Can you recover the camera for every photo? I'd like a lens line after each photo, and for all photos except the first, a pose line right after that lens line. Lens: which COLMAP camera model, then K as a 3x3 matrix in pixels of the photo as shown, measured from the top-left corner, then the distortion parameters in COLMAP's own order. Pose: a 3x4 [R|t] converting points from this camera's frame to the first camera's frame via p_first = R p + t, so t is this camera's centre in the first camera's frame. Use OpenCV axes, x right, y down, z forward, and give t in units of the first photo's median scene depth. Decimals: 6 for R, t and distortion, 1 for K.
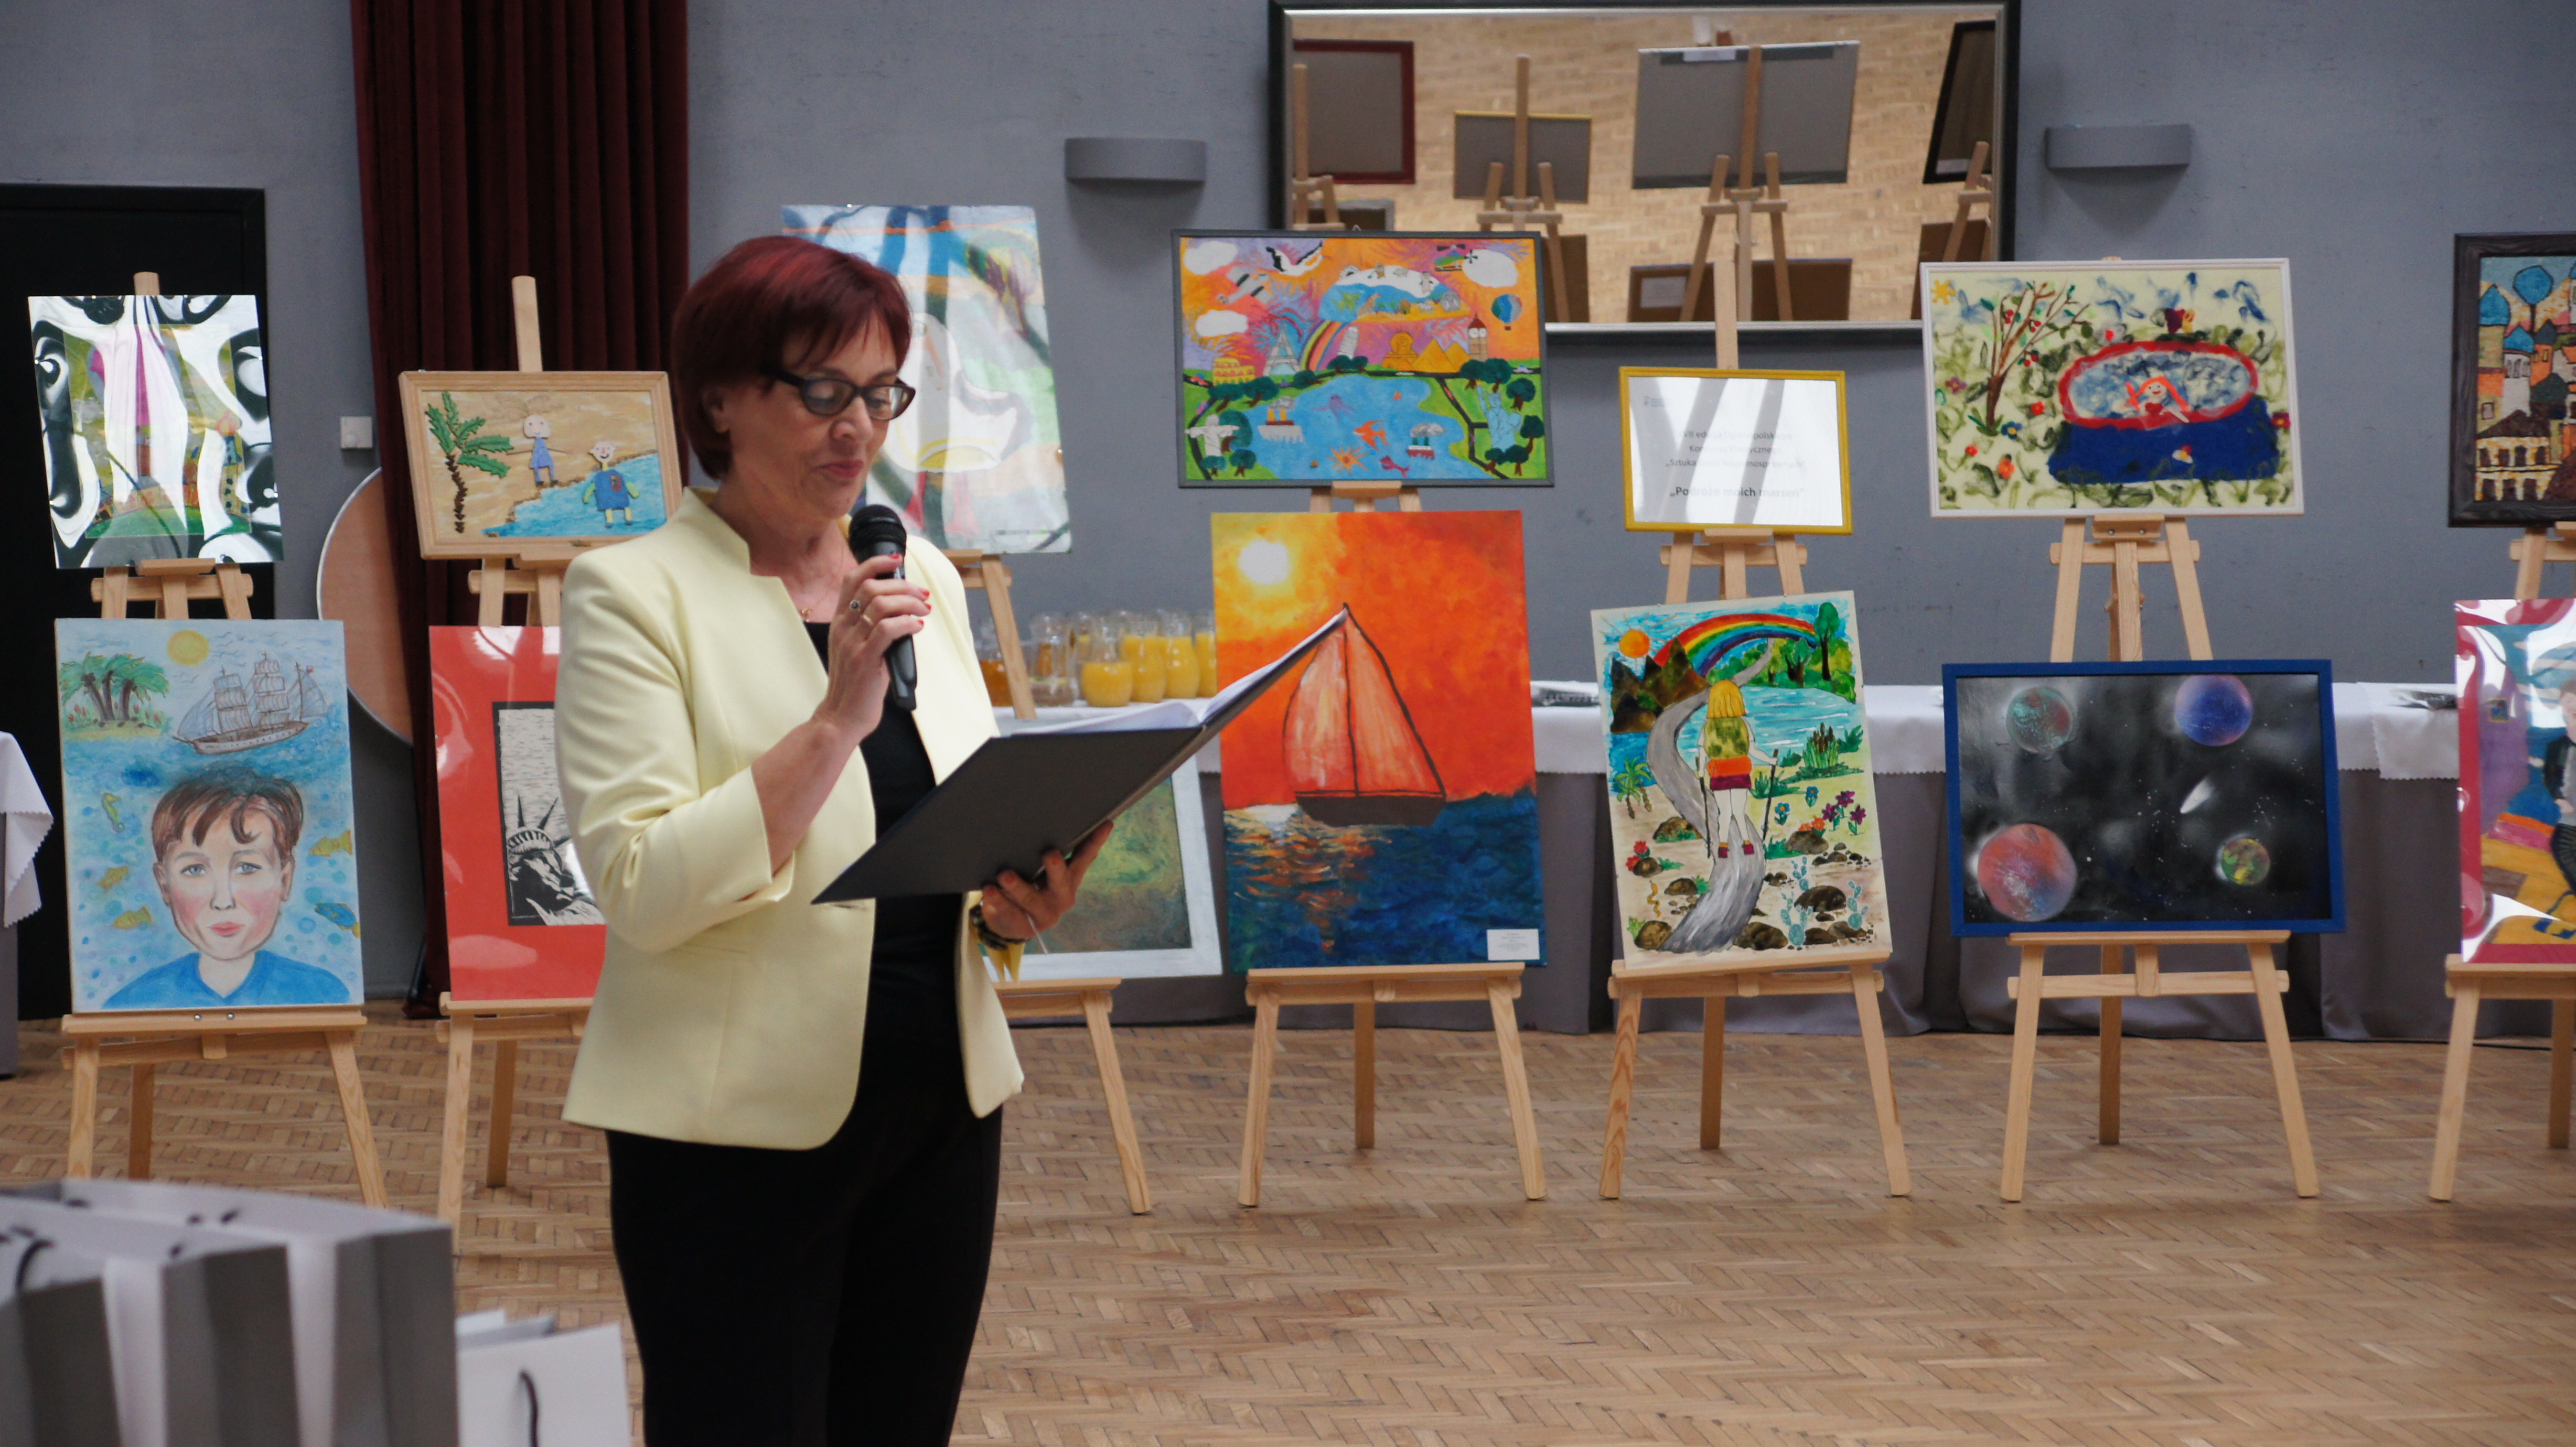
lens RADIAL K [[5357.2, 0, 1288.0], [0, 5357.2, 723.5], [0, 0, 1]] dist [0.360829, -3.042170]
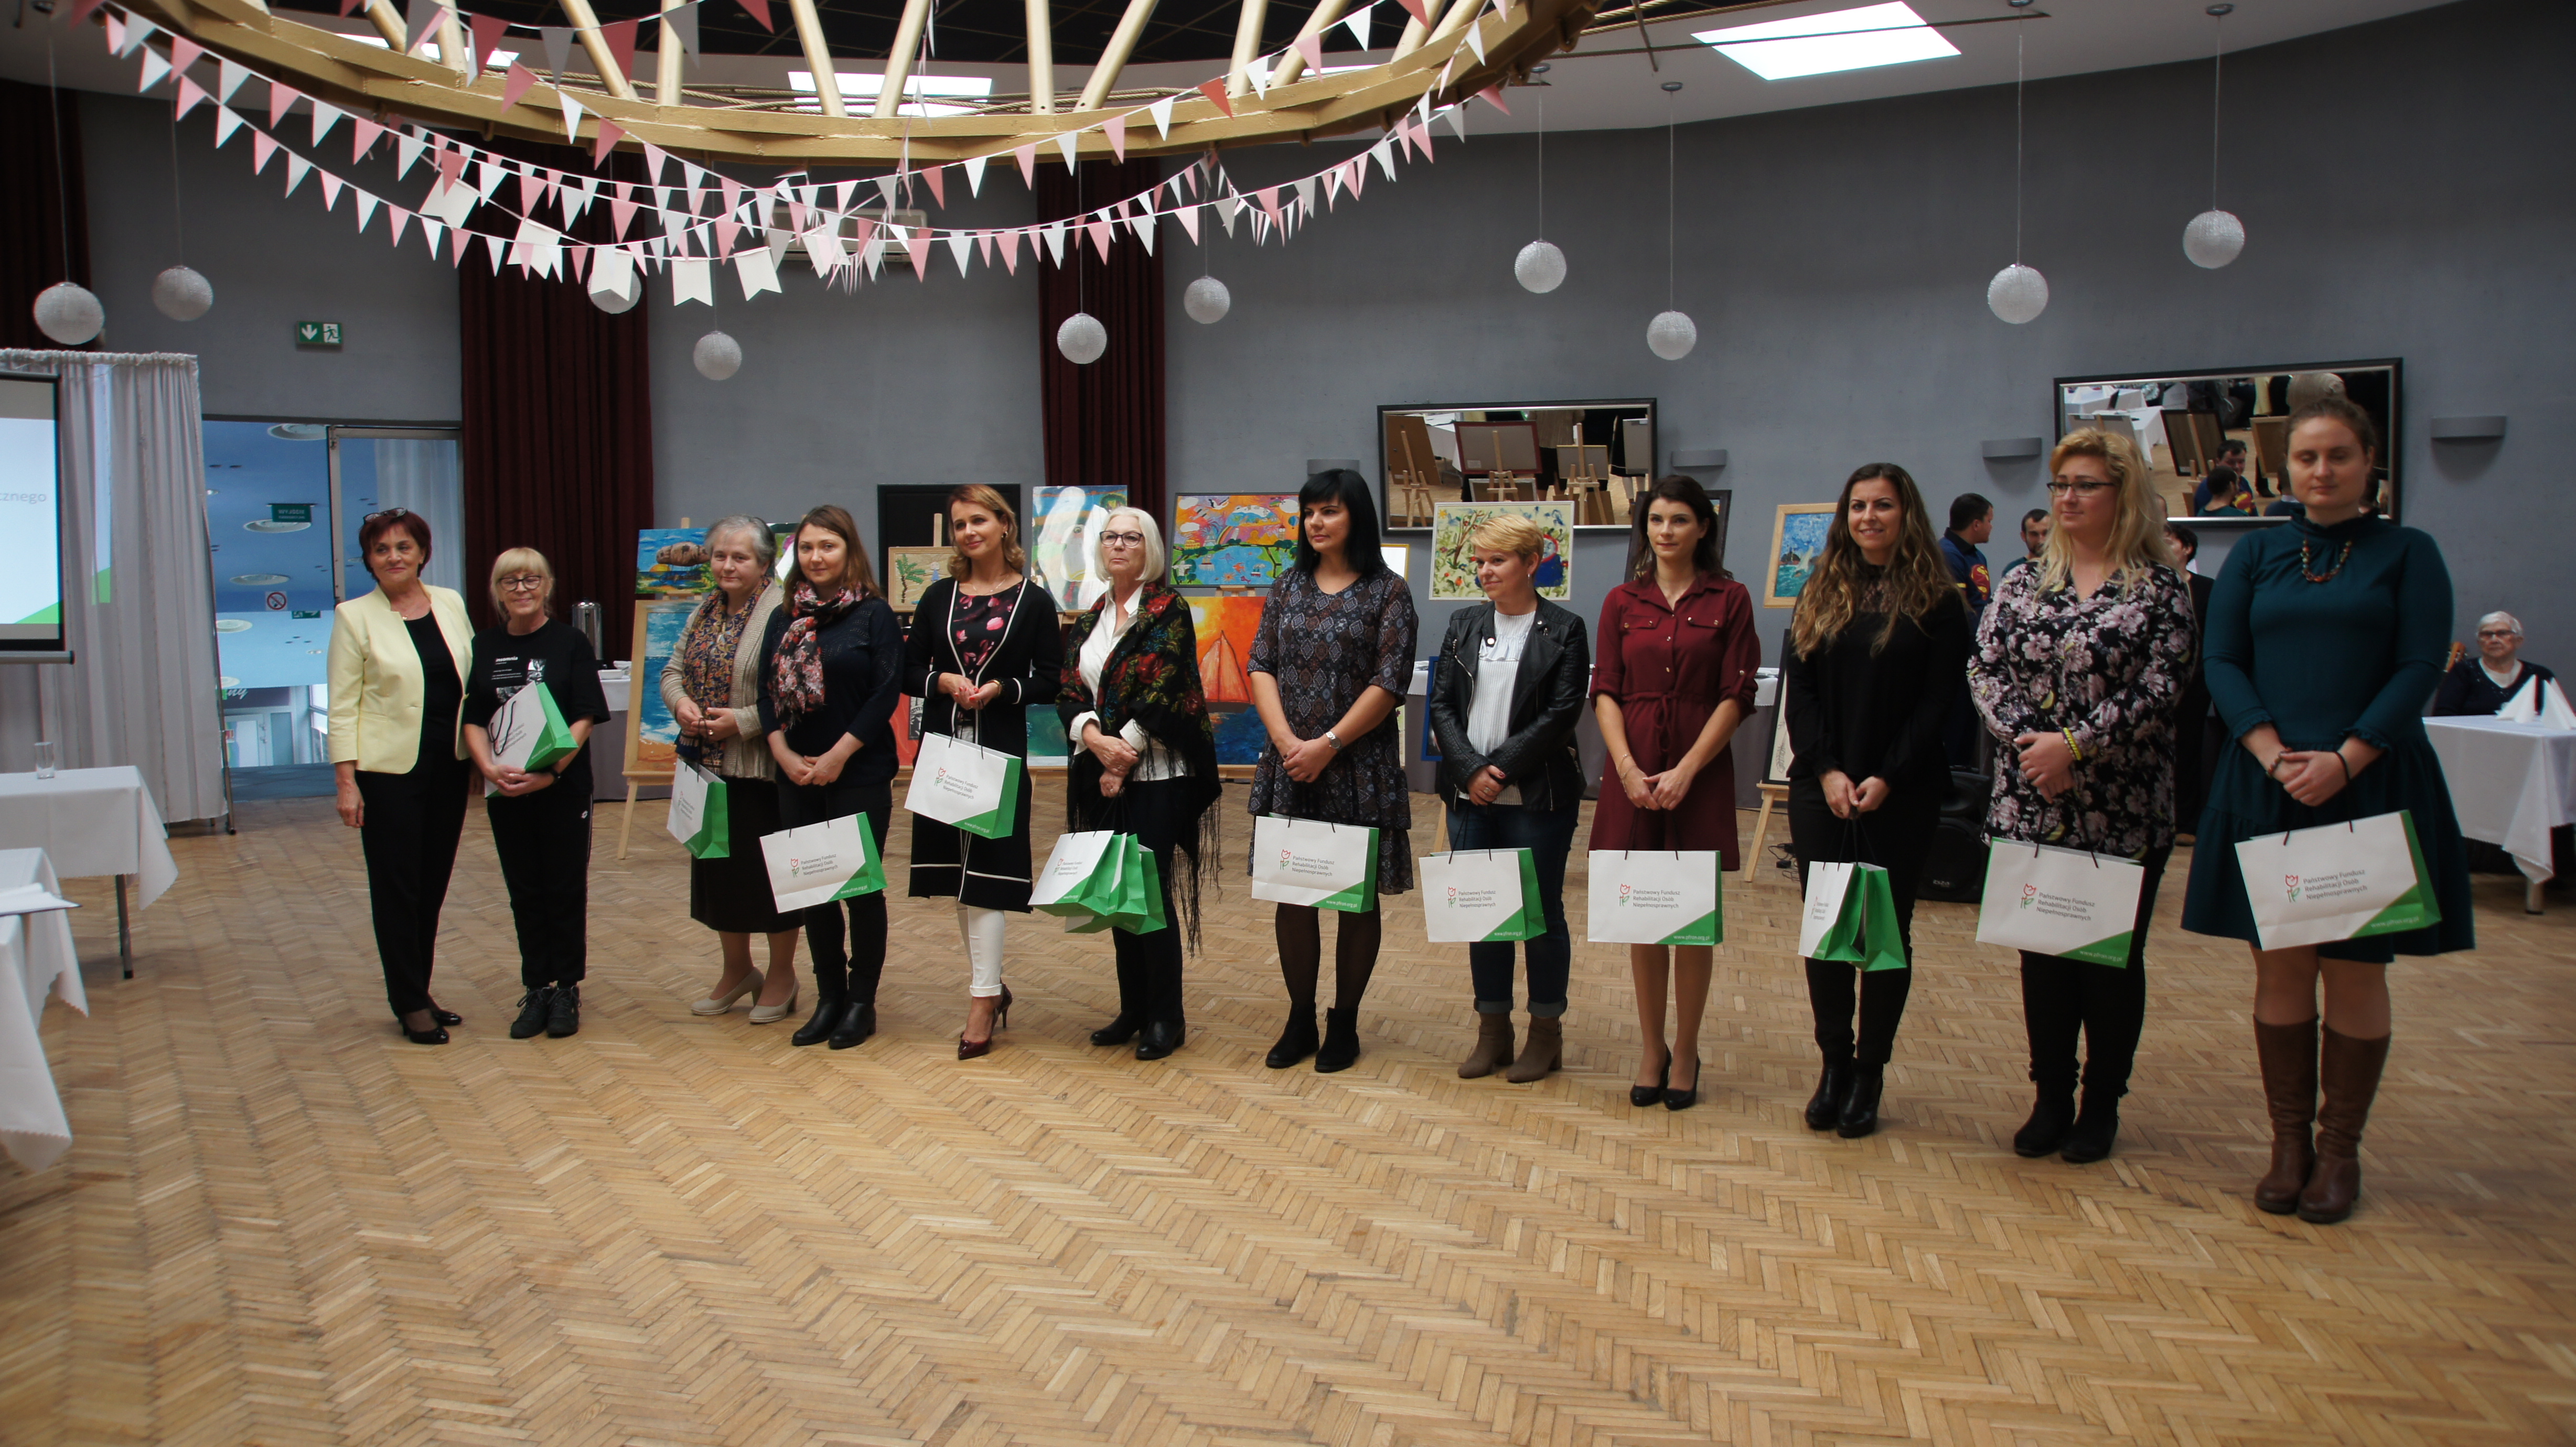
lens RADIAL K [[1930.4, 0, 1288.0], [0, 1930.4, 723.5], [0, 0, 1]] dist [-0.137320, 0.130712]
pose [[0.943753, 0.027407, -0.329514, 0.363706], [-0.018698, 0.999388, 0.029569, -0.004893], [0.330122, -0.021745, 0.943688, 0.093138]]
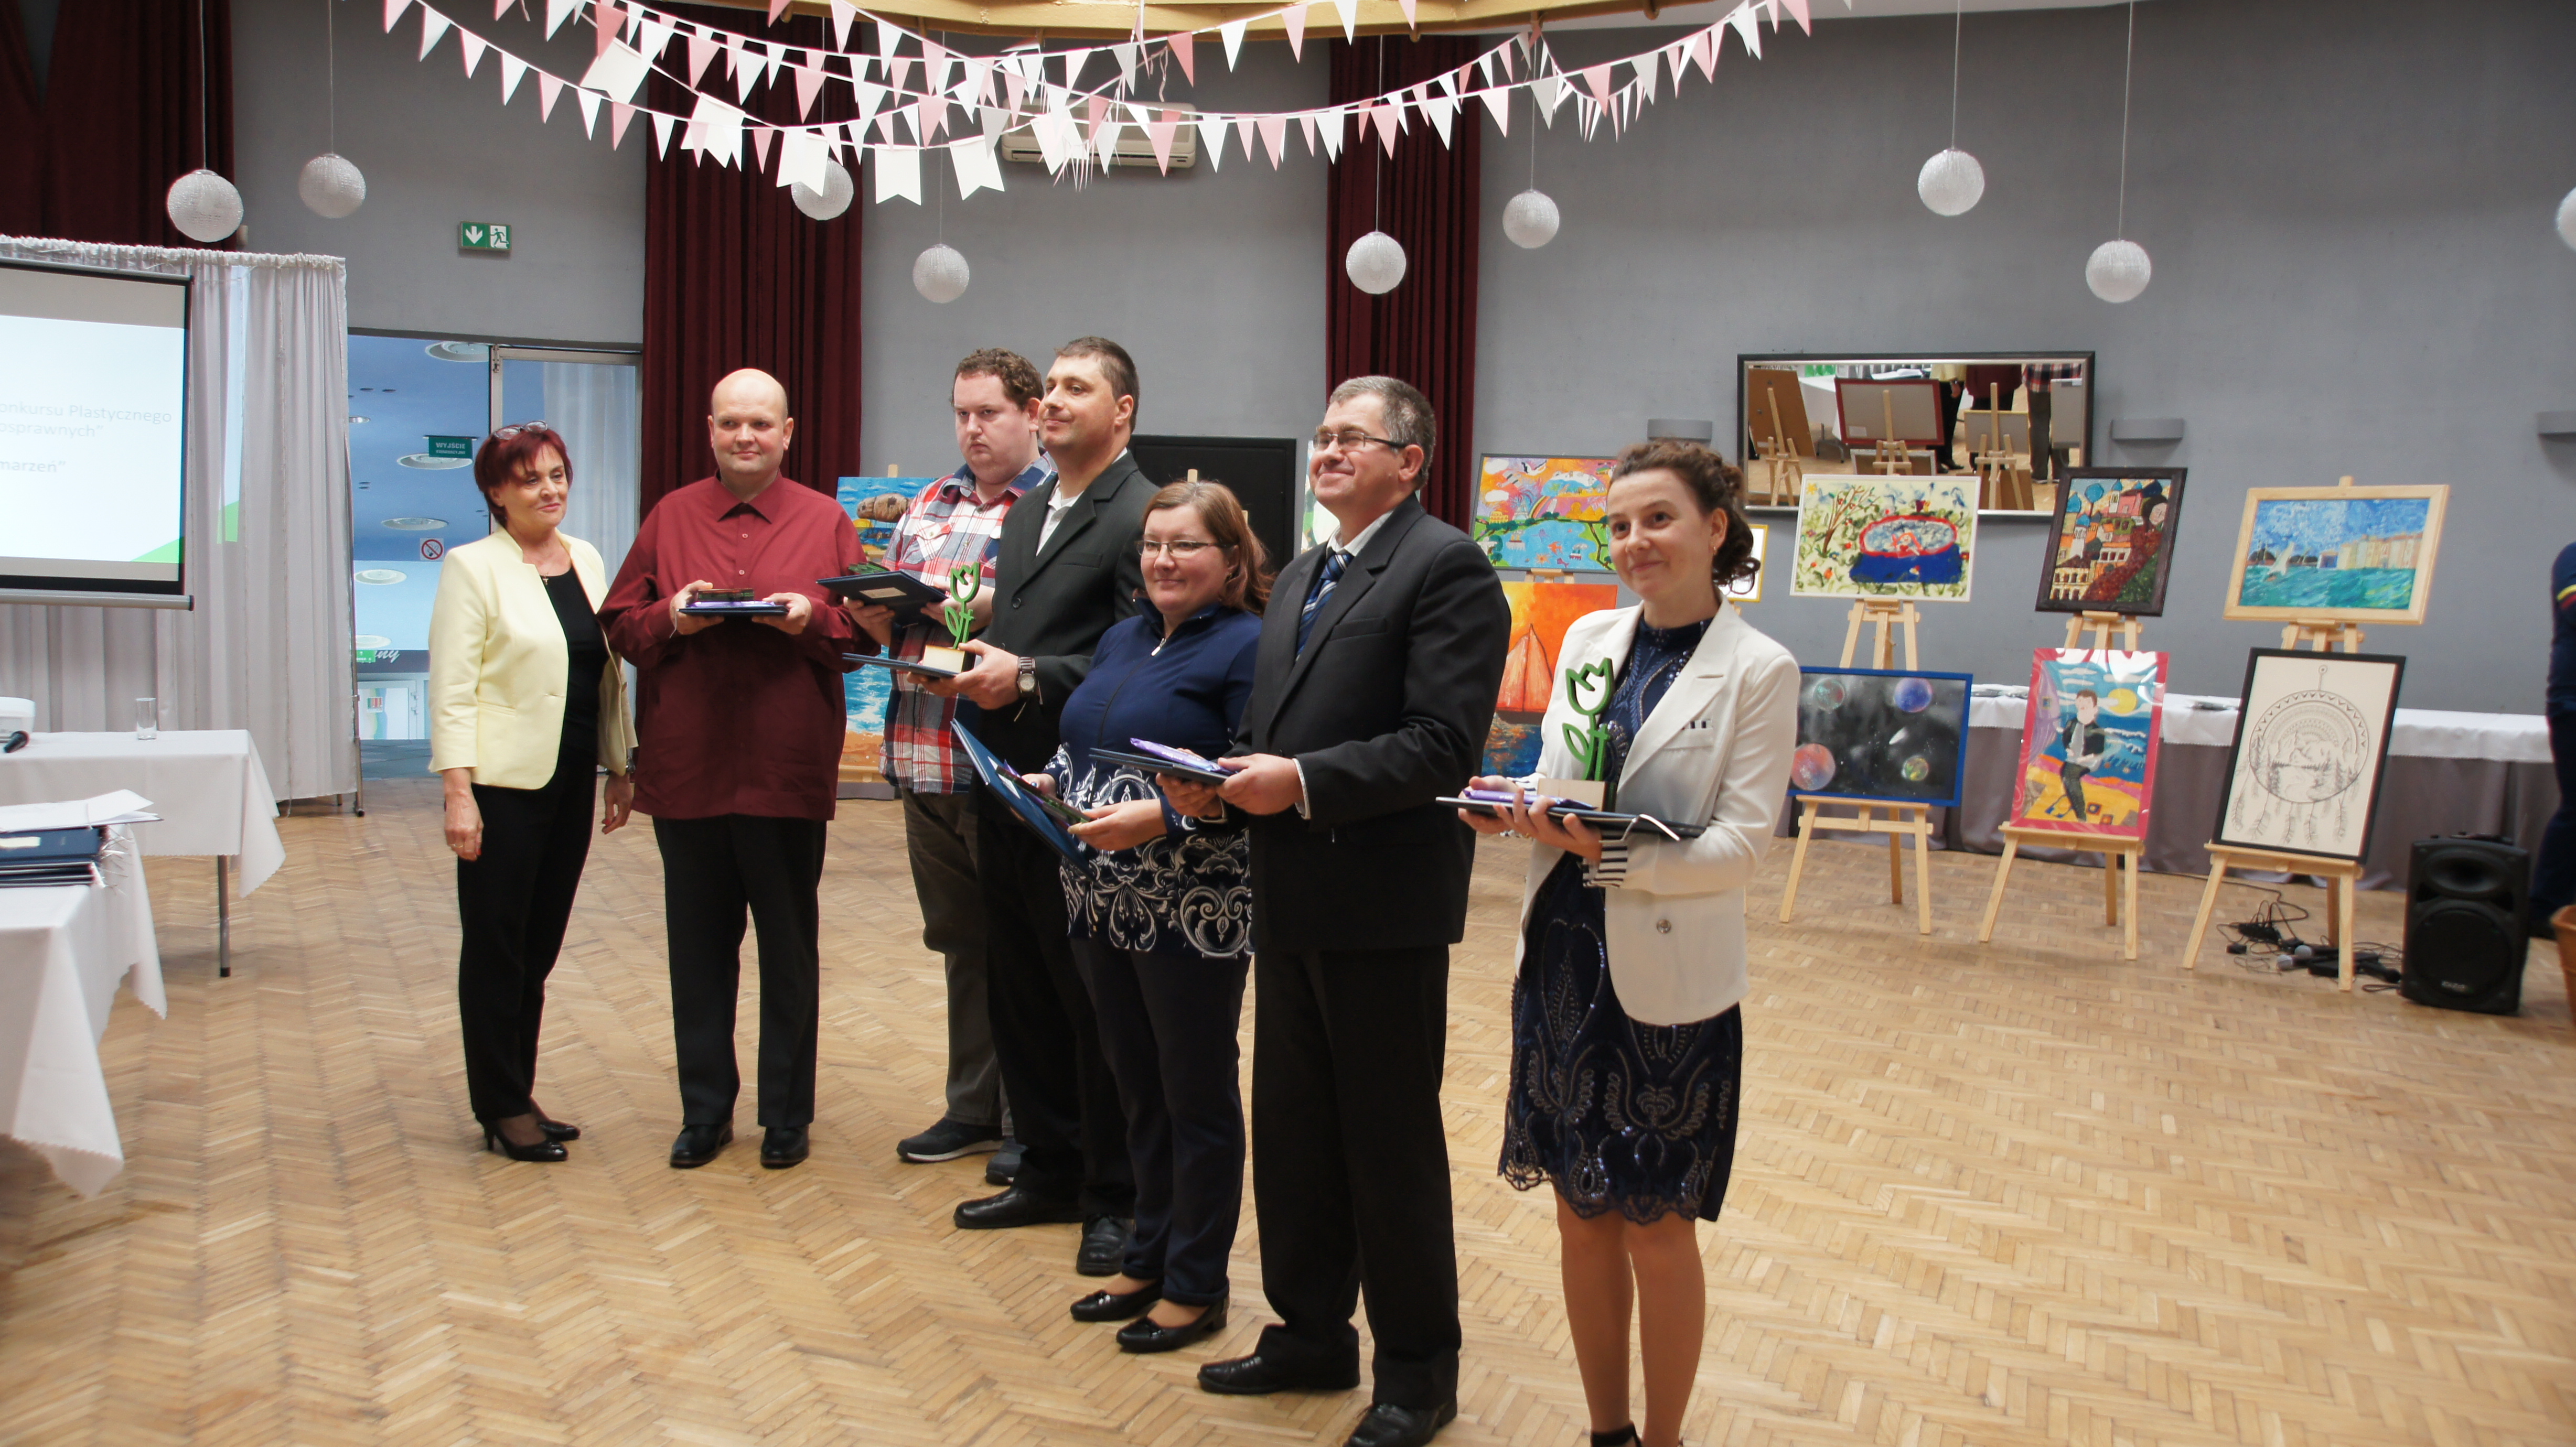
lens RADIAL K [[2326.4, 0, 1288.0], [0, 2326.4, 723.5], [0, 0, 1]] dist [-0.088214, 0.151655]
pose [[0.885660, 0.064791, -0.459792, 0.363611], [-0.058165, 0.997898, 0.028579, -0.002984], [0.460677, 0.001433, 0.887567, 0.107842]]
